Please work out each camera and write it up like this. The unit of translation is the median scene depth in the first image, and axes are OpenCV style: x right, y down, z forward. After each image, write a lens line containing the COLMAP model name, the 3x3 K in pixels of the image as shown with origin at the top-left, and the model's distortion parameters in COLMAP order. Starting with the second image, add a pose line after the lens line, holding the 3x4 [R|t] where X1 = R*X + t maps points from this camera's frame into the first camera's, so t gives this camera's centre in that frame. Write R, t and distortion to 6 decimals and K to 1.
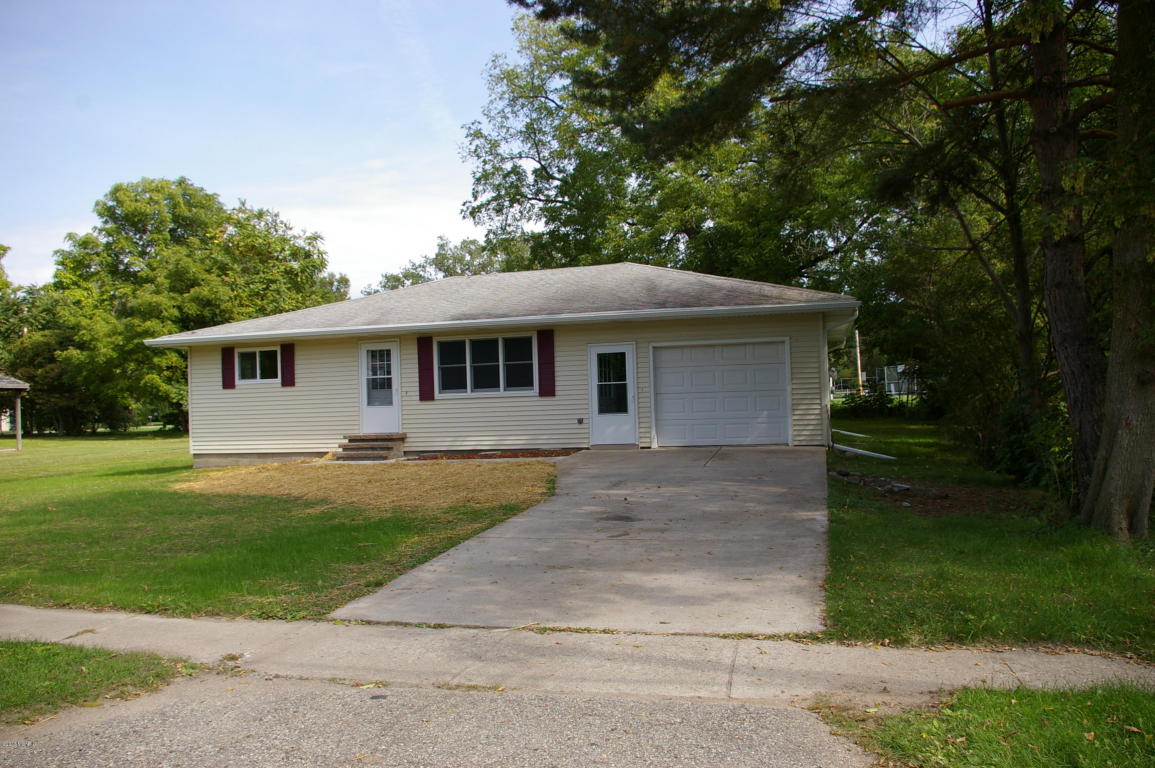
lens RADIAL K [[909.6, 0, 577.5], [0, 909.6, 384.0], [0, 0, 1]] dist [-0.077775, 0.009819]
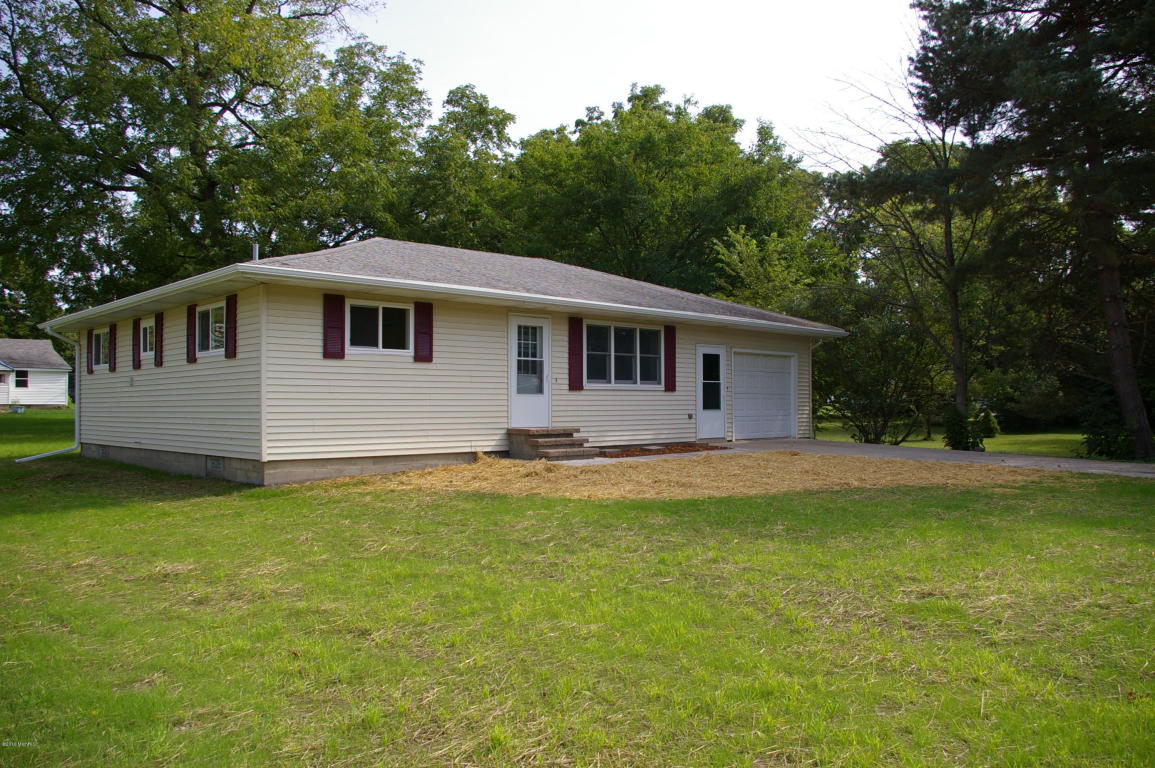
lens RADIAL K [[909.6, 0, 577.5], [0, 909.6, 384.0], [0, 0, 1]] dist [-0.077775, 0.009819]
pose [[0.509291, 0.048607, 0.859220, -0.910054], [-0.036565, 0.998724, -0.034826, 0.042217], [-0.859817, -0.013681, 0.510419, 0.545533]]
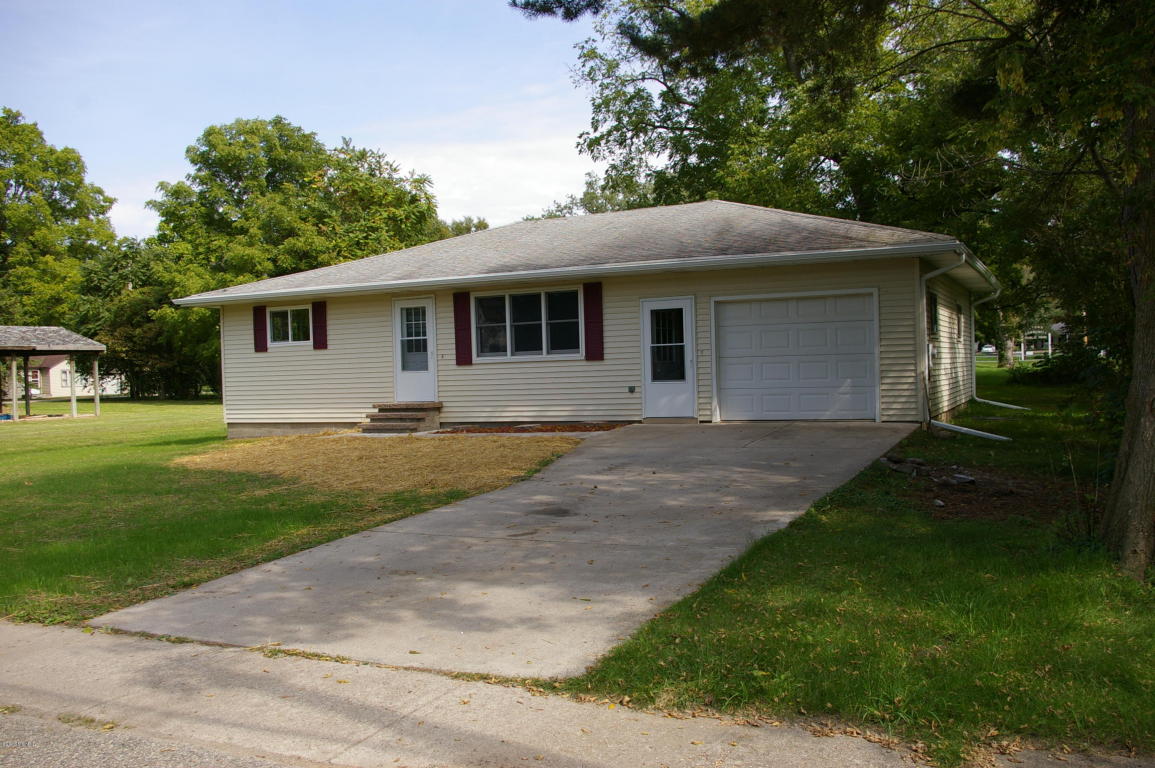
lens RADIAL K [[1036.2, 0, 577.5], [0, 1036.2, 384.0], [0, 0, 1]] dist [-0.071181, 0.017073]
pose [[0.984138, 0.003715, -0.177365, 0.118112], [0.003793, 0.999111, 0.041978, -0.005058], [0.177363, -0.041985, 0.983249, 0.034891]]
